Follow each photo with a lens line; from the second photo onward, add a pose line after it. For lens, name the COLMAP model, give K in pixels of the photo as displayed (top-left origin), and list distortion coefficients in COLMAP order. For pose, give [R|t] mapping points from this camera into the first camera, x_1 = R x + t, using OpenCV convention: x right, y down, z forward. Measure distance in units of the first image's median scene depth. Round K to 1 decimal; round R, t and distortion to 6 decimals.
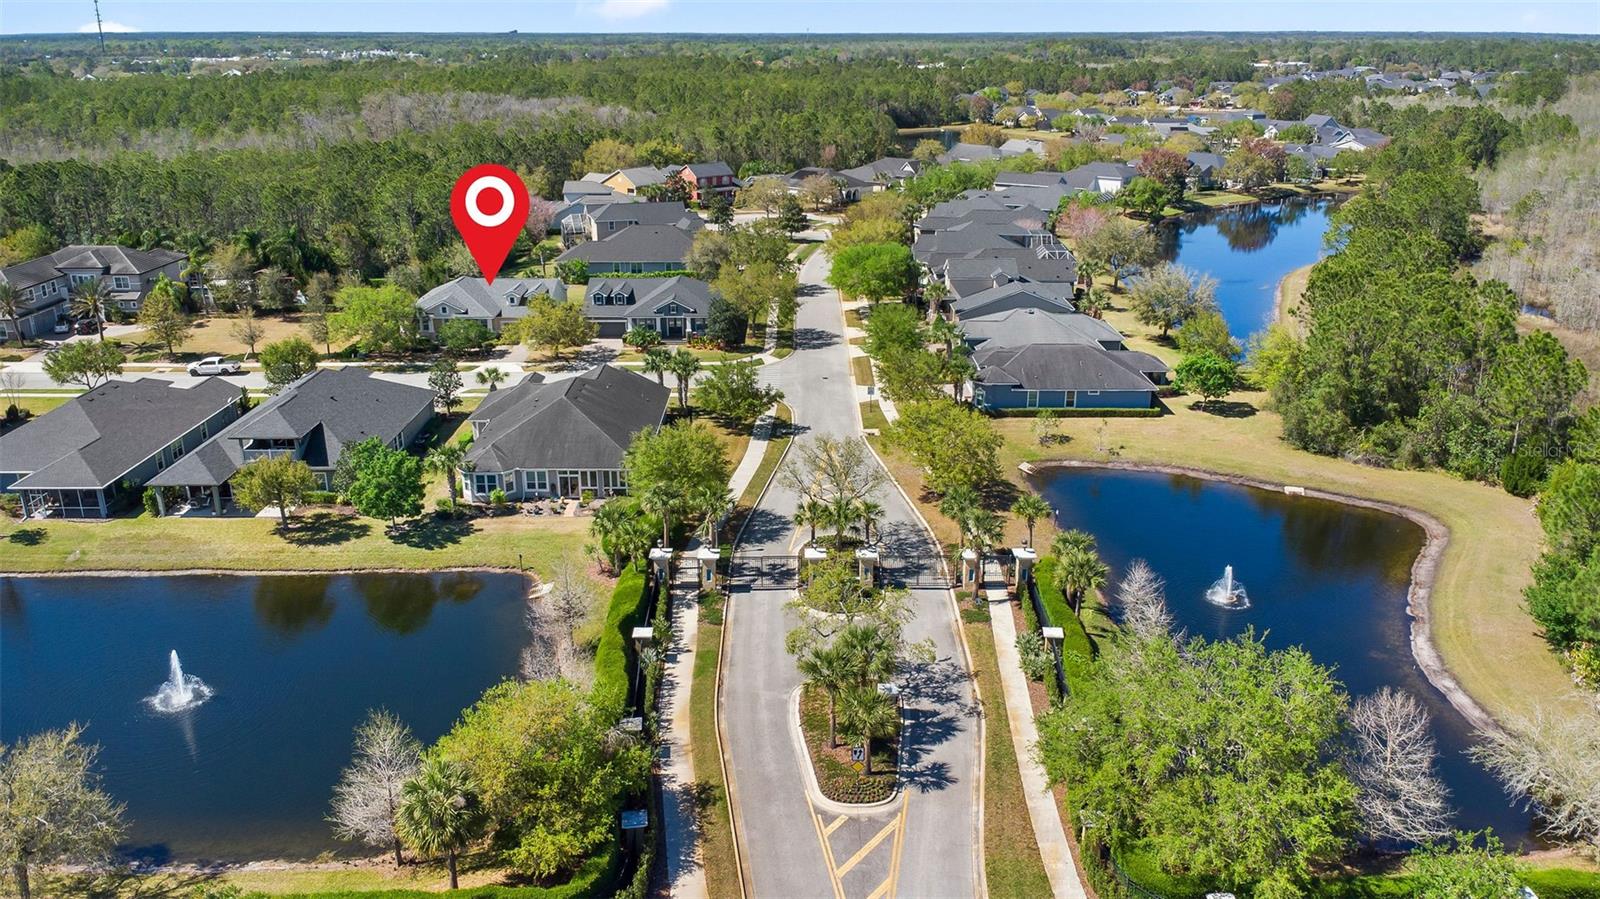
lens RADIAL K [[1188.6, 0, 793.6], [0, 1188.6, 458.7], [0, 0, 1]] dist [0.029758, -0.024848]
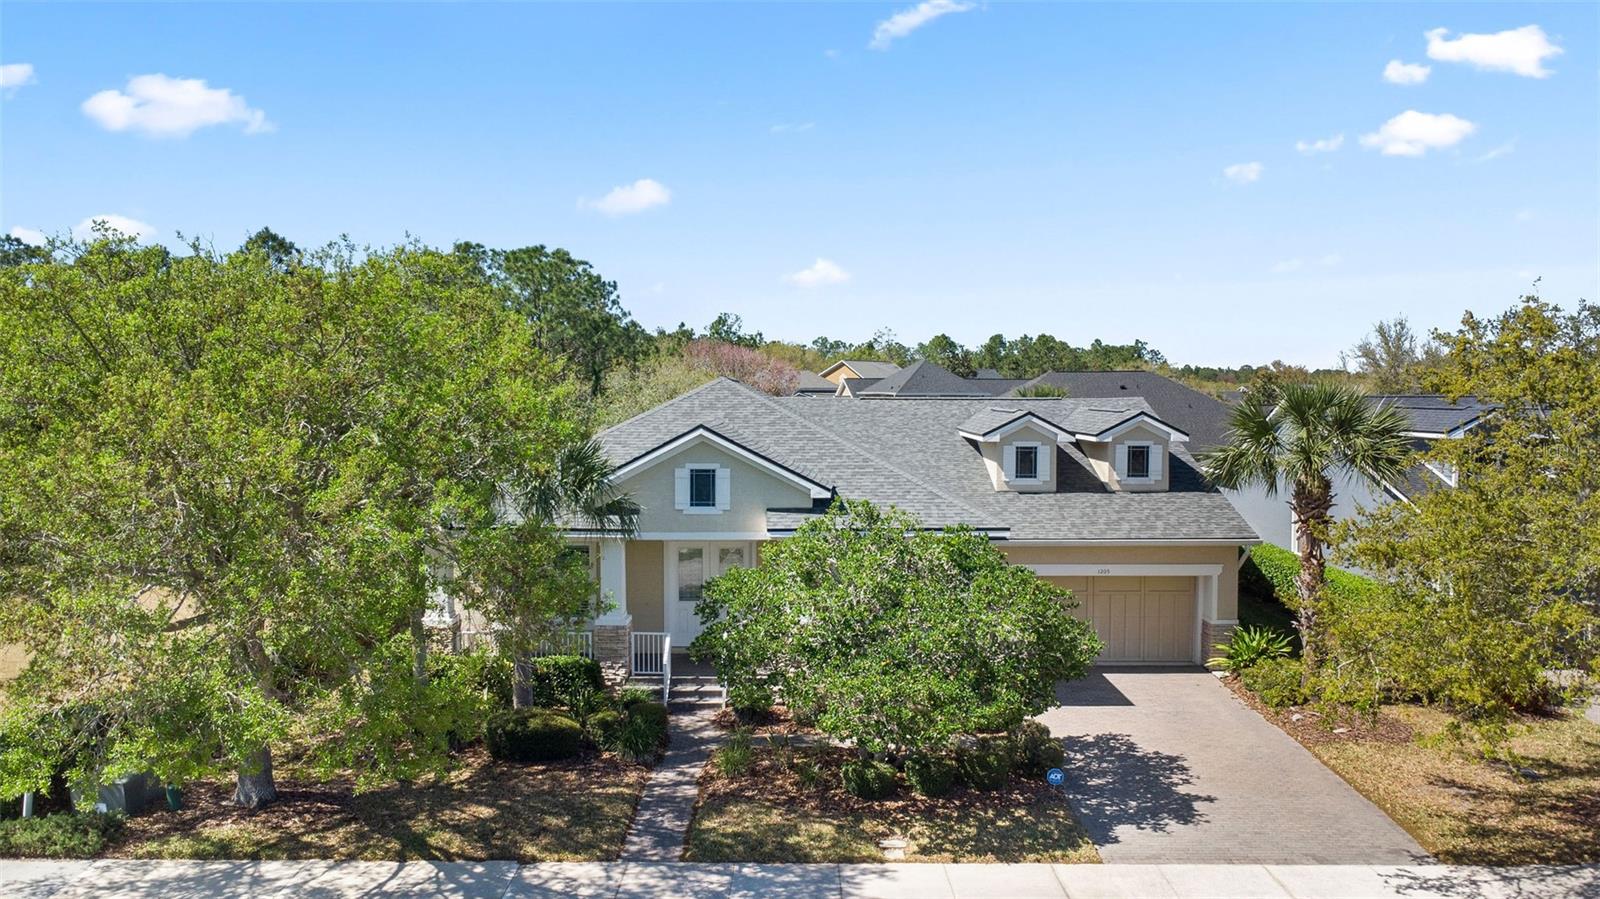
lens RADIAL K [[1185.1, 0, 800.0], [0, 1185.1, 449.5], [0, 0, 1]] dist [0.006642, -0.007568]
pose [[0.999976, 0.006907, -0.000285, -0.373238], [-0.006691, 0.956699, -0.291003, -0.110080], [-0.001738, 0.290998, 0.956722, 1.124764]]
